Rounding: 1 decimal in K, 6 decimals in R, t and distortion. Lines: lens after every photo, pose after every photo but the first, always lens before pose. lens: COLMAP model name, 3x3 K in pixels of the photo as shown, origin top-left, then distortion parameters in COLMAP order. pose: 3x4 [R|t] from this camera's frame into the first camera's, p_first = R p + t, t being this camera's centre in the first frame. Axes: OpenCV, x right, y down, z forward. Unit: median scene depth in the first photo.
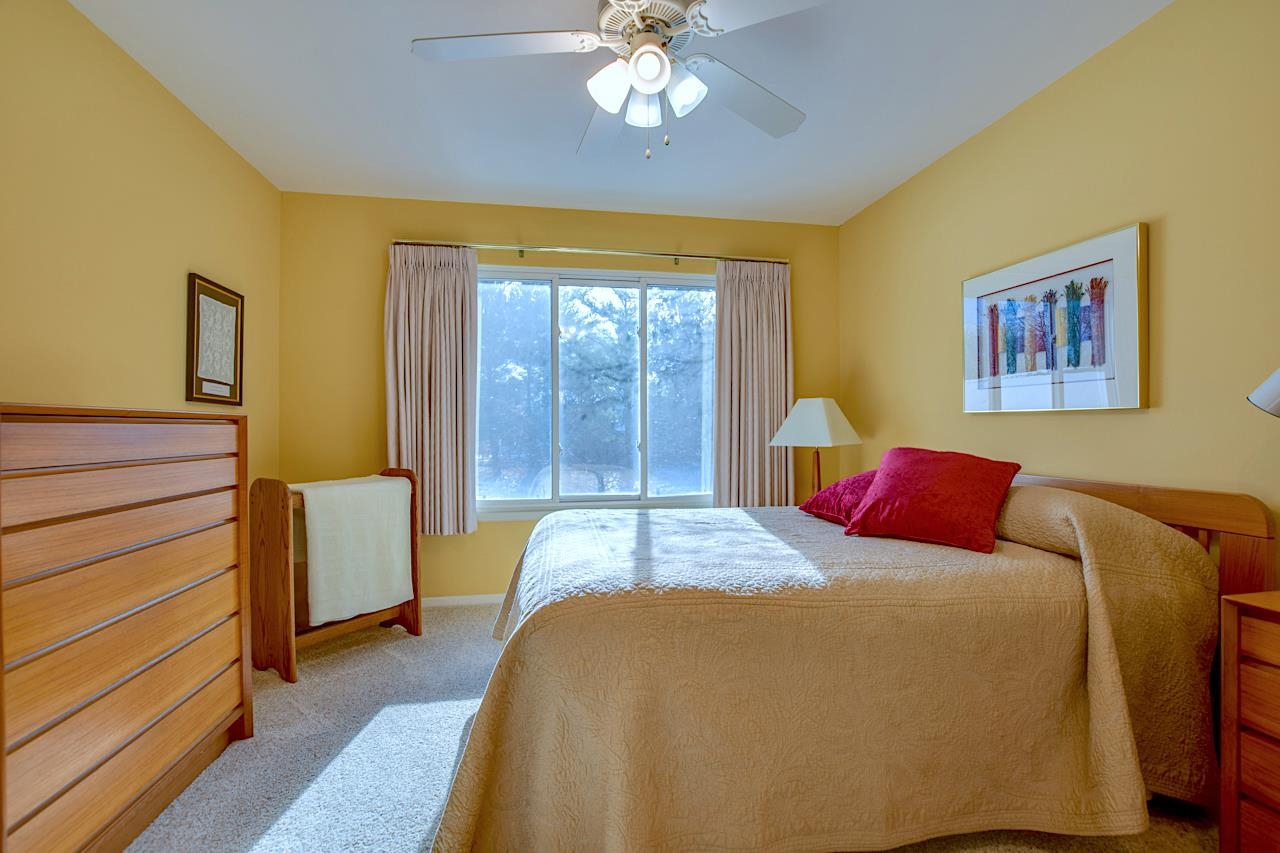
lens RADIAL K [[570.5, 0, 643.2], [0, 570.5, 424.9], [0, 0, 1]] dist [-0.032373, 0.003210]
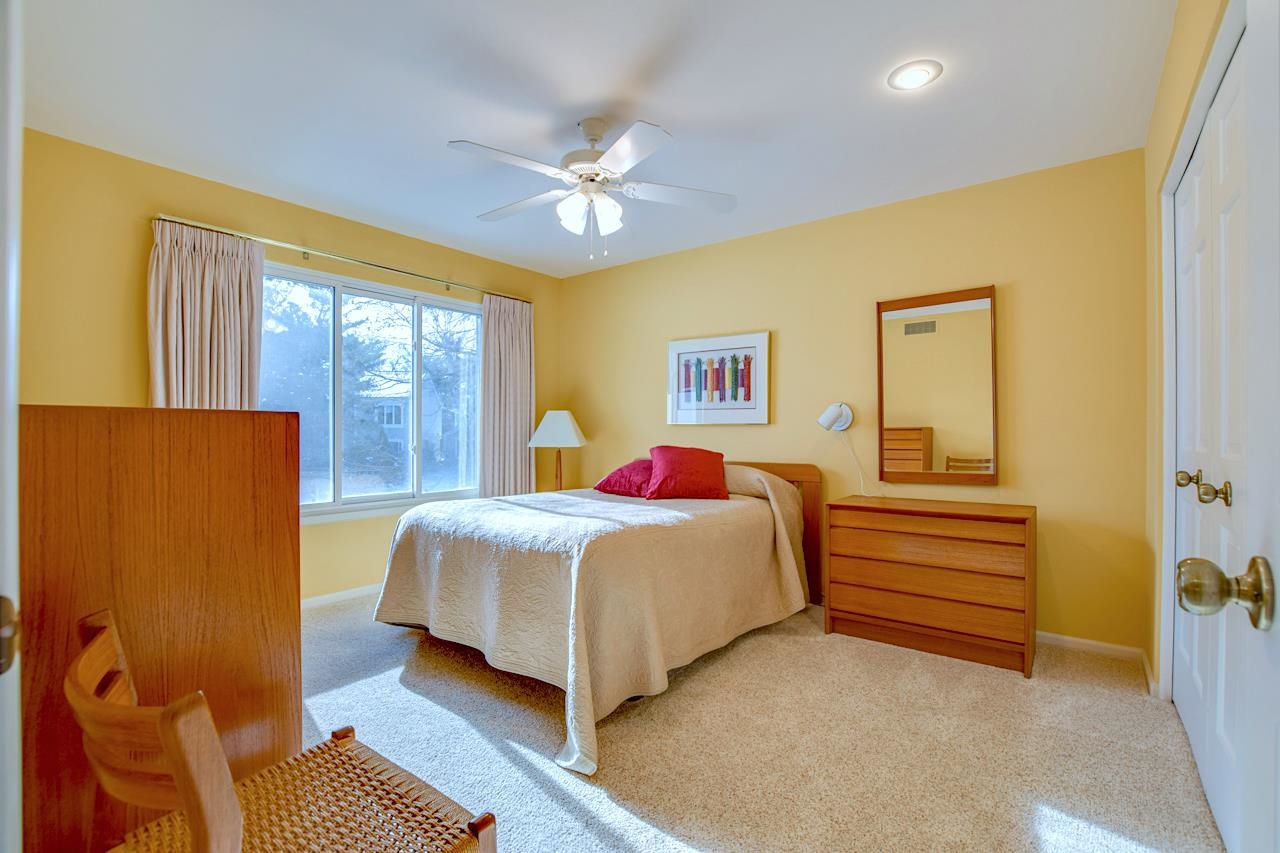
lens RADIAL K [[570.5, 0, 640.2], [0, 570.5, 429.1], [0, 0, 1]] dist [-0.032373, 0.003210]
pose [[0.747981, 0.006703, 0.663686, -0.707963], [-0.008047, 0.999967, -0.001030, -0.006222], [-0.663671, -0.004570, 0.748011, -0.198472]]
